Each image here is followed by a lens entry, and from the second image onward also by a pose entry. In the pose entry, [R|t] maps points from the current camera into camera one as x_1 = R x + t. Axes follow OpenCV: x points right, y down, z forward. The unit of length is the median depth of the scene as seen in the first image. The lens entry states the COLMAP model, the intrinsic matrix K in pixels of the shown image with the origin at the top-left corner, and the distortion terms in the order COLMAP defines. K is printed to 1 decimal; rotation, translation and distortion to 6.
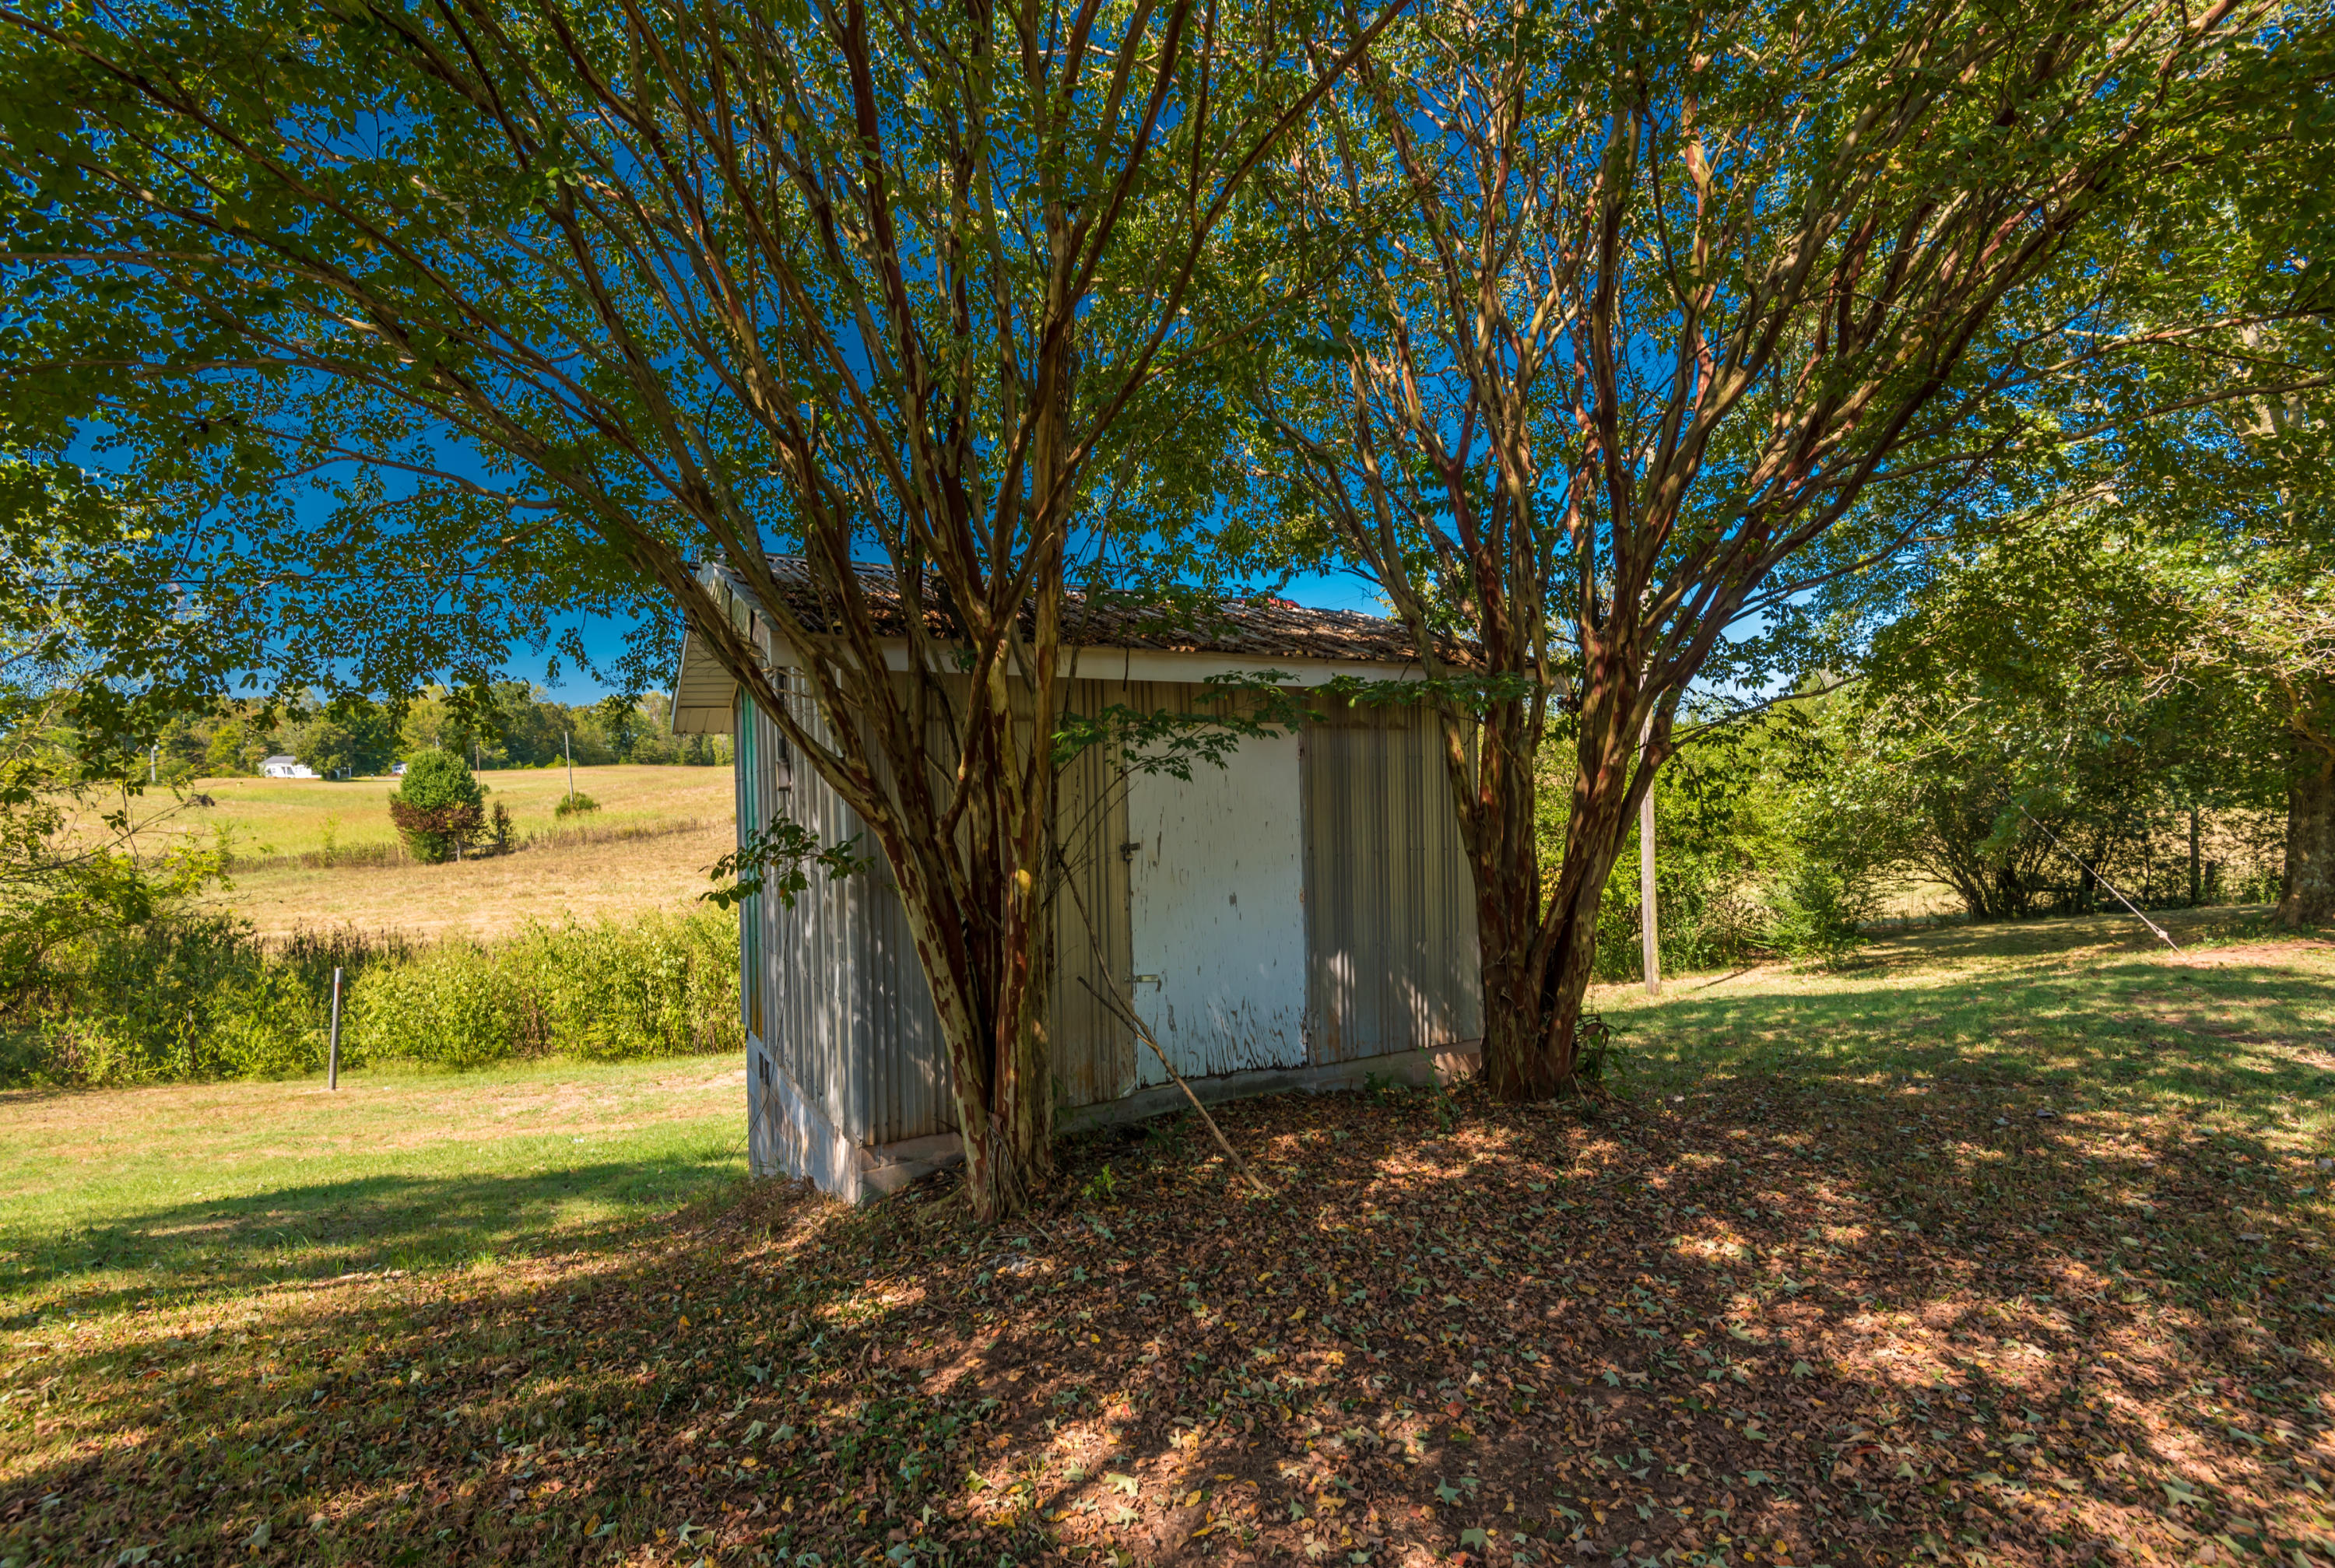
lens RADIAL K [[1064.2, 0, 1147.8], [0, 1064.2, 783.4], [0, 0, 1]] dist [0.016803, -0.003234]
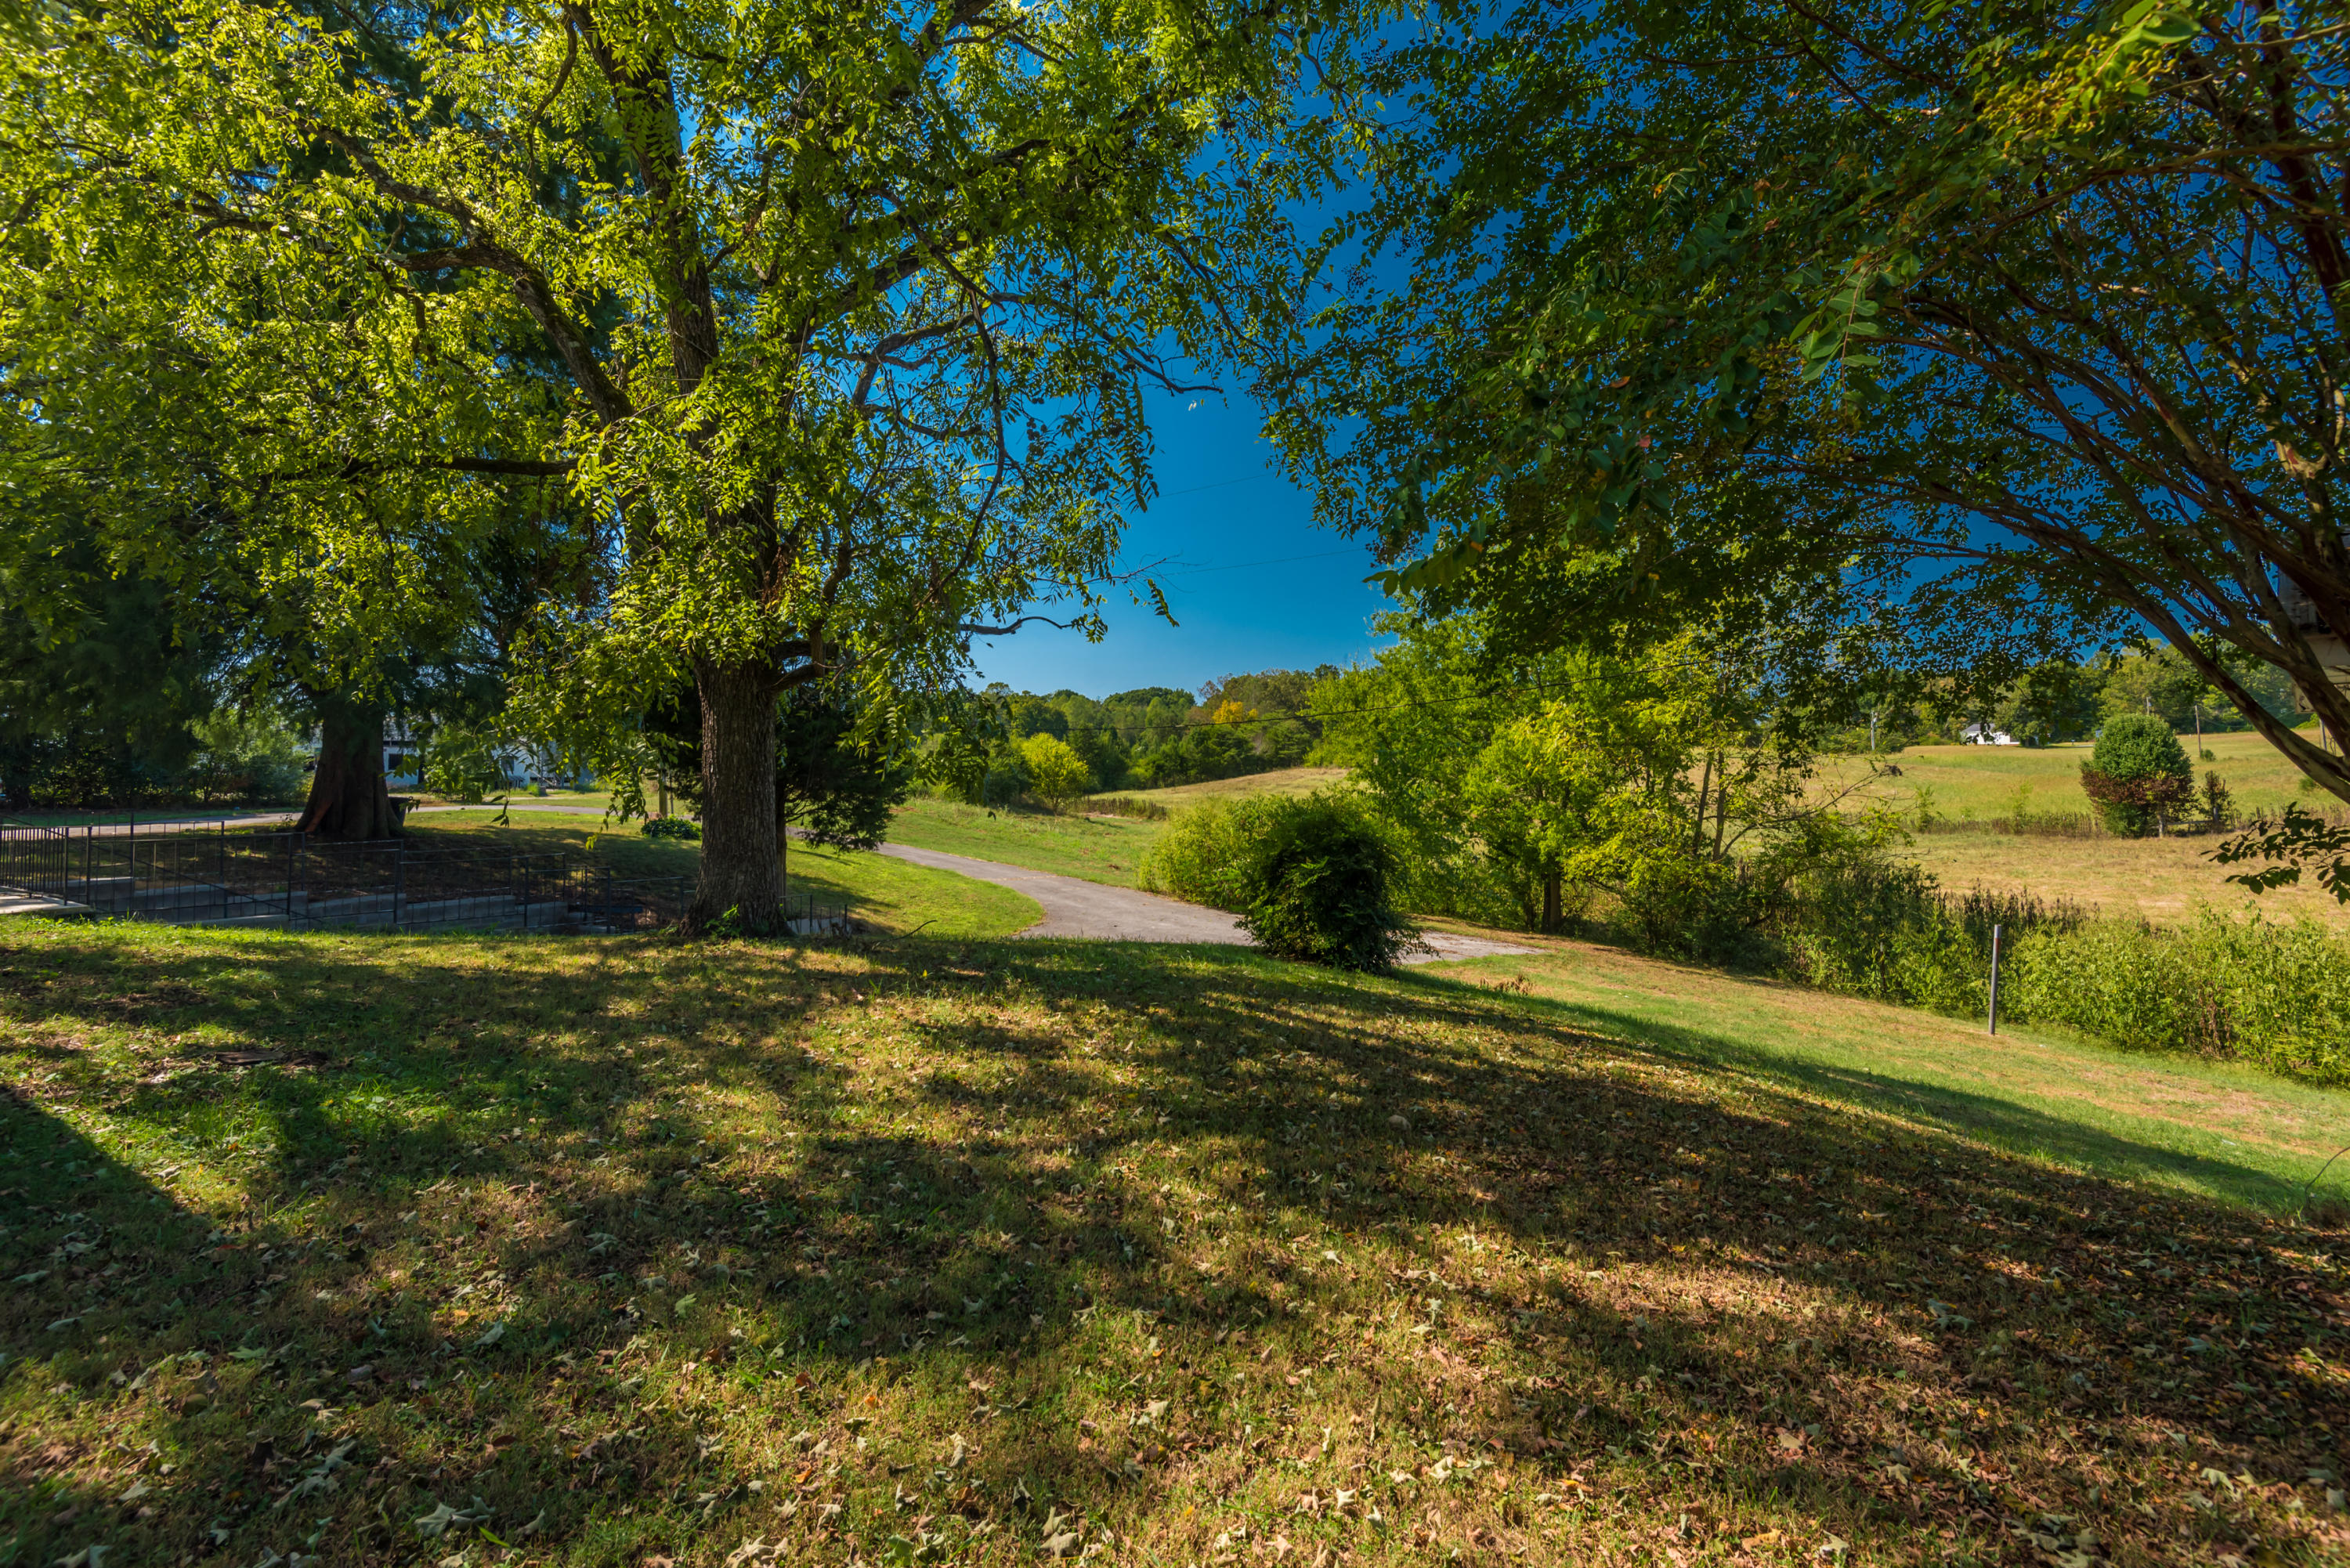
lens RADIAL K [[1071.1, 0, 1156.7], [0, 1071.1, 777.9], [0, 0, 1]] dist [0.016803, -0.003234]
pose [[0.234906, 0.018942, -0.971834, 0.104076], [0.008306, 0.999734, 0.021493, -0.009095], [0.971983, -0.013121, 0.234686, -0.083821]]
